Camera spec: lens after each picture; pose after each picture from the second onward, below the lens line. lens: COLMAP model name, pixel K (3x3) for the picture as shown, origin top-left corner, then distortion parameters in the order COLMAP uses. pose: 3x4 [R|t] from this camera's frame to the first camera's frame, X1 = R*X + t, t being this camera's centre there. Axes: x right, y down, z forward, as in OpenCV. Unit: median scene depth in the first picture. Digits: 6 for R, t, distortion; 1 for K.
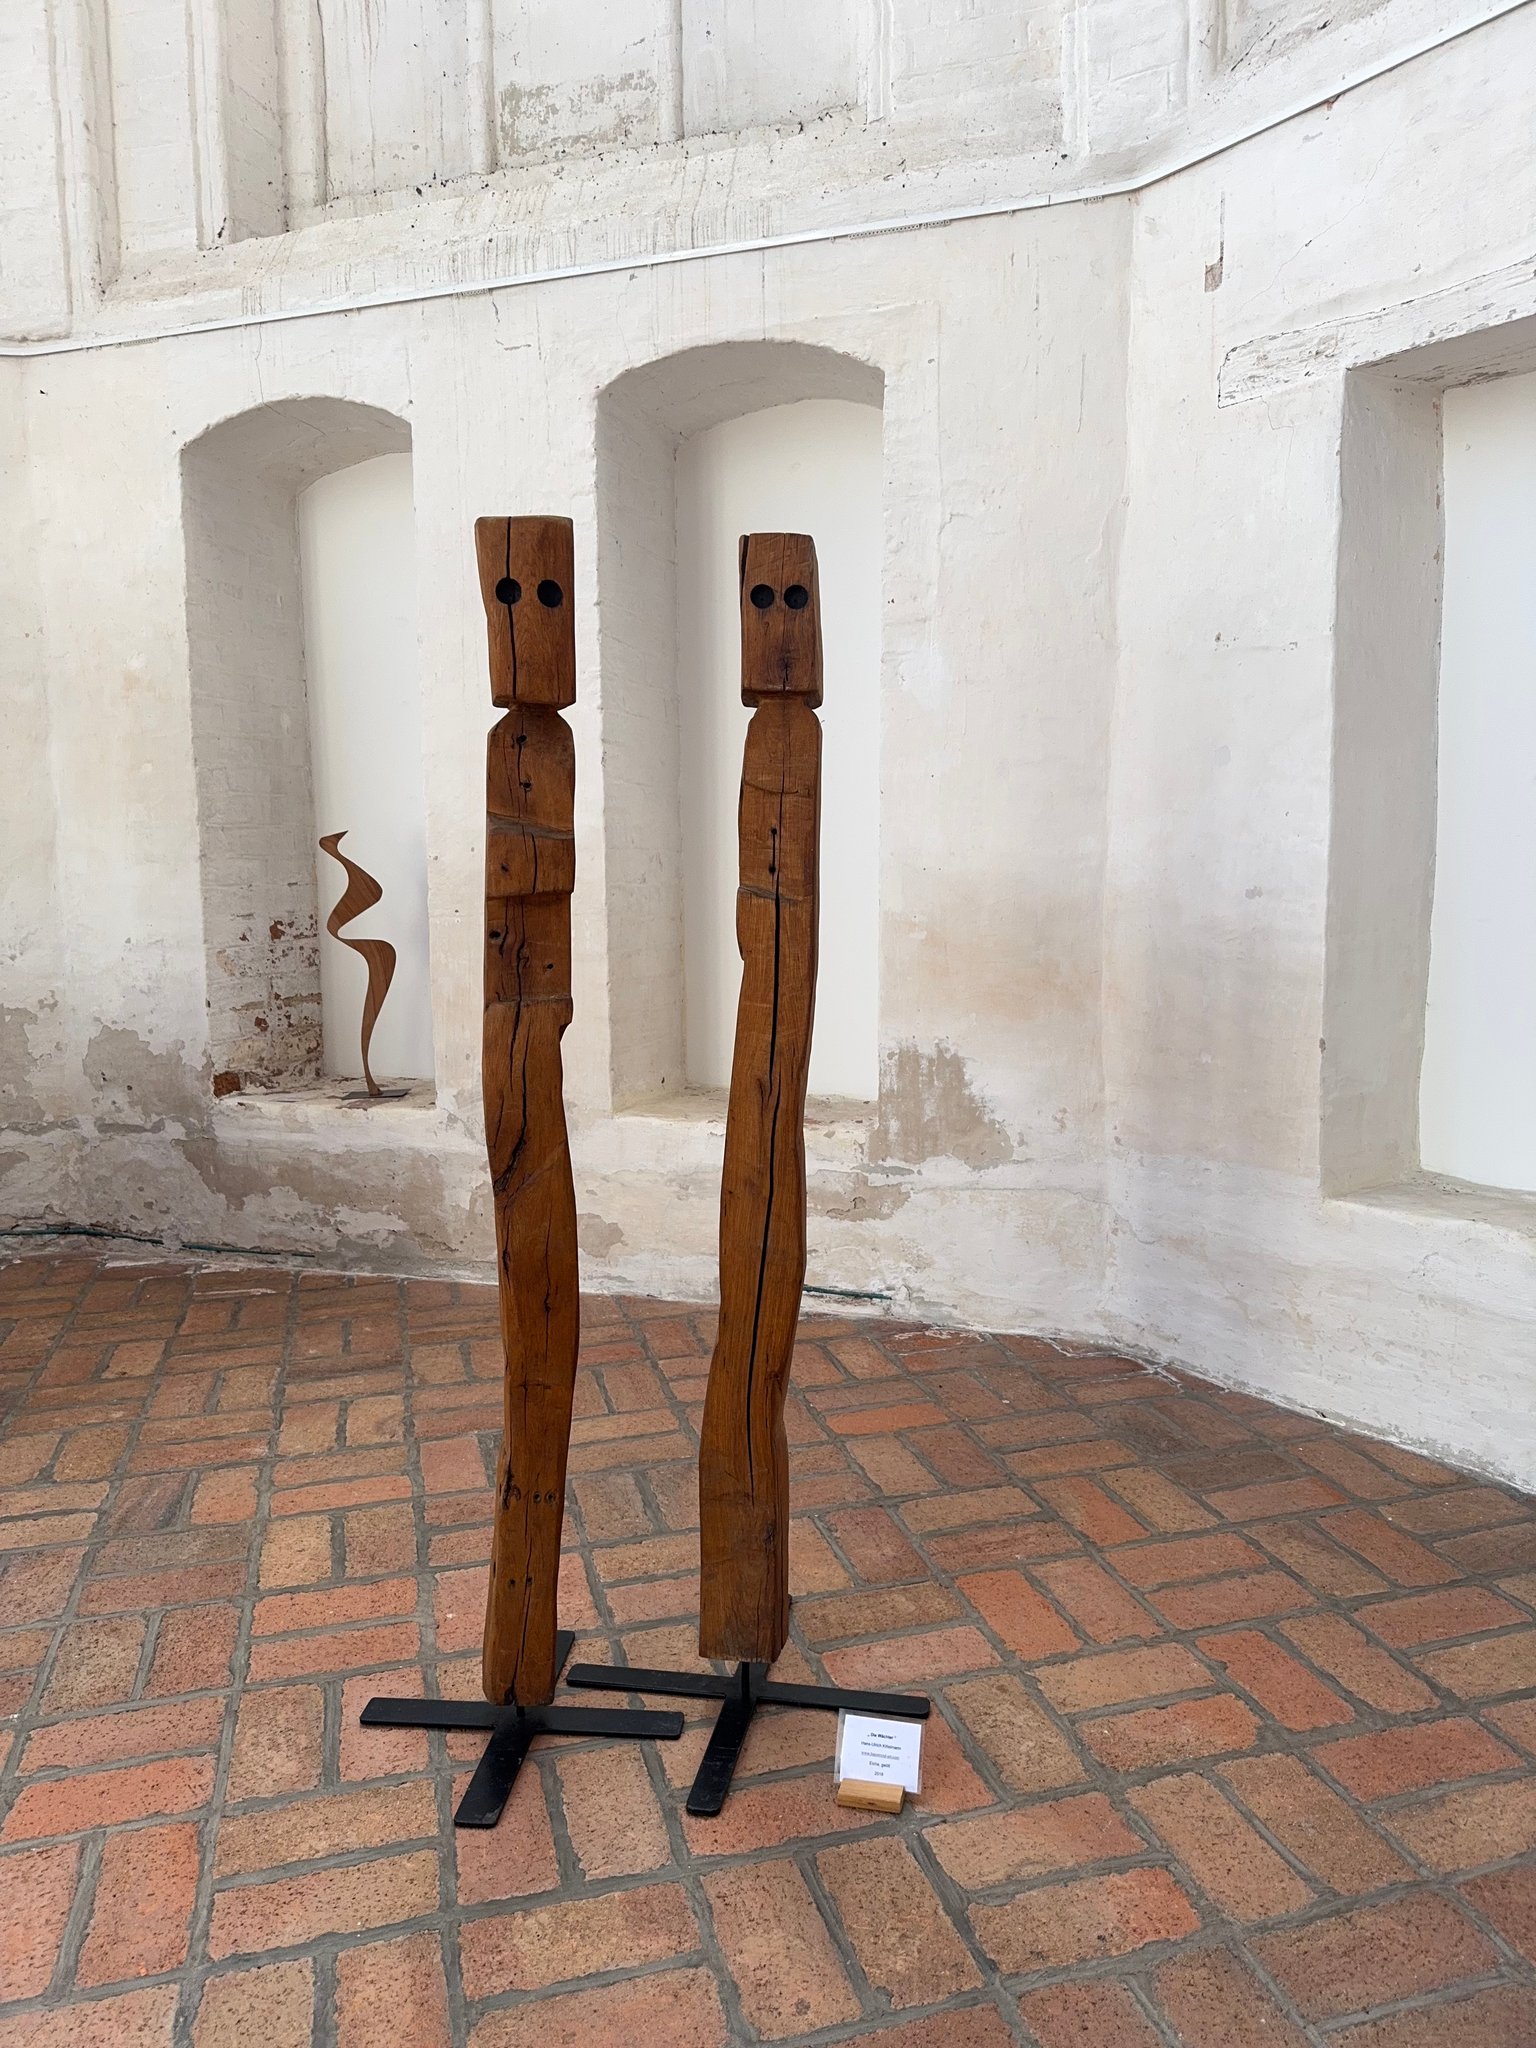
lens RADIAL K [[1456.4, 0, 768.0], [0, 1456.4, 1024.0], [0, 0, 1]] dist [0.047806, -0.062404]
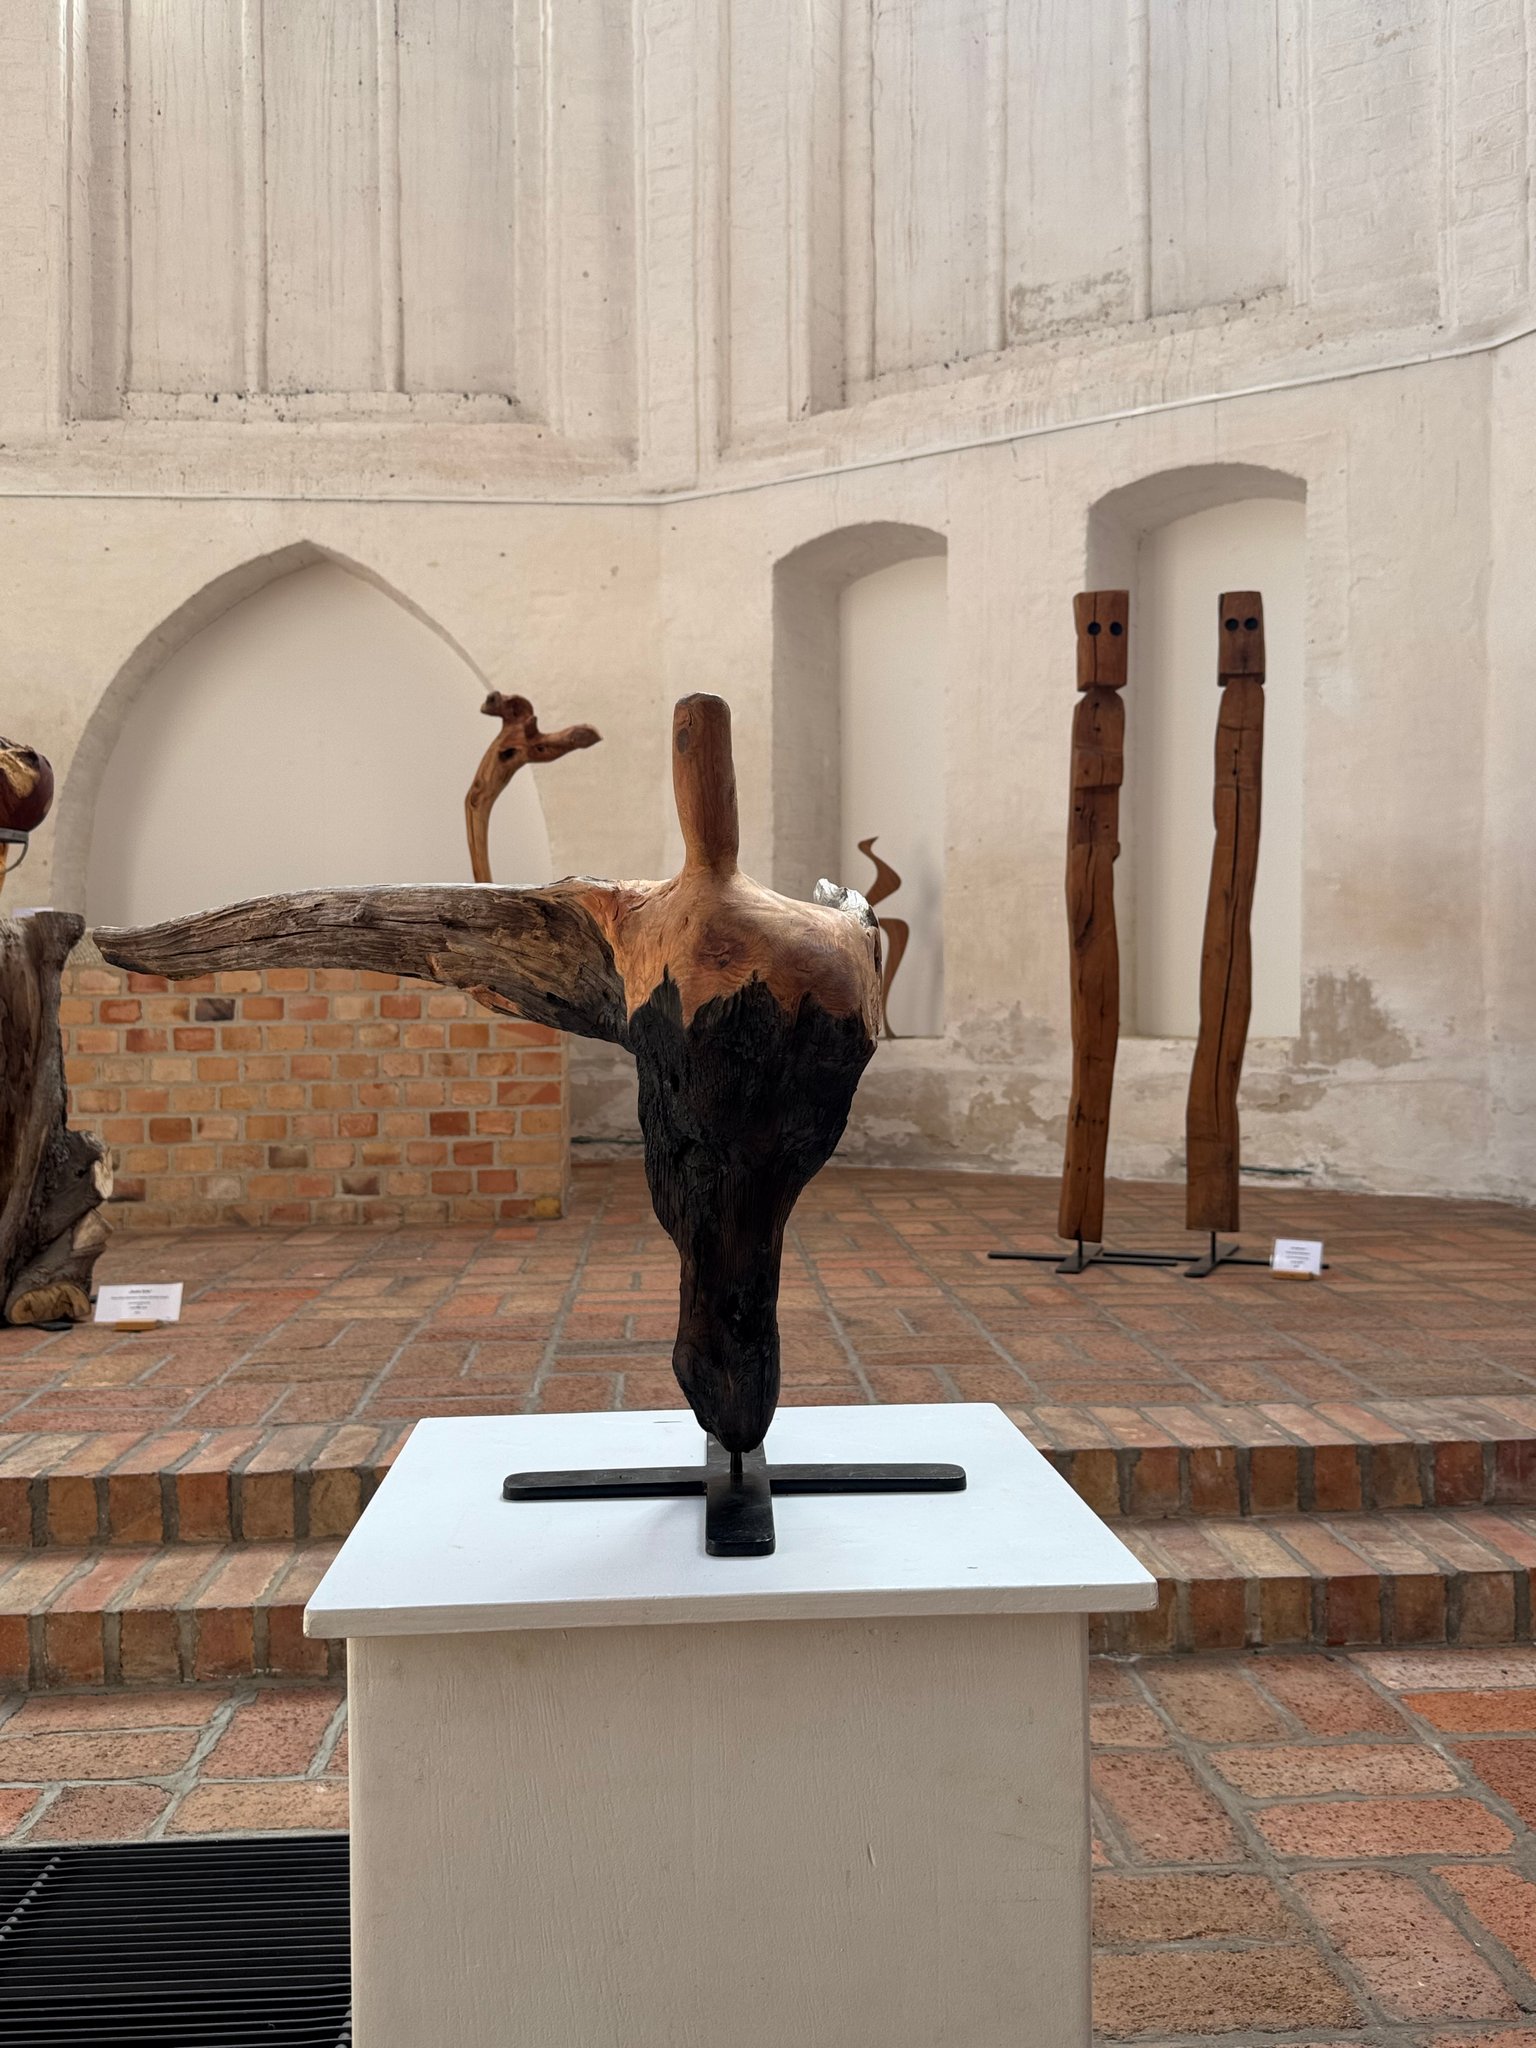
lens RADIAL K [[1789.5, 0, 731.4], [0, 1789.5, 1015.7], [0, 0, 1]] dist [0.163620, -0.419078]
pose [[0.972349, 0.009210, -0.233351, -0.041181], [-0.035009, 0.993679, -0.106662, 0.241564], [0.230893, 0.111882, 0.966525, -0.677907]]
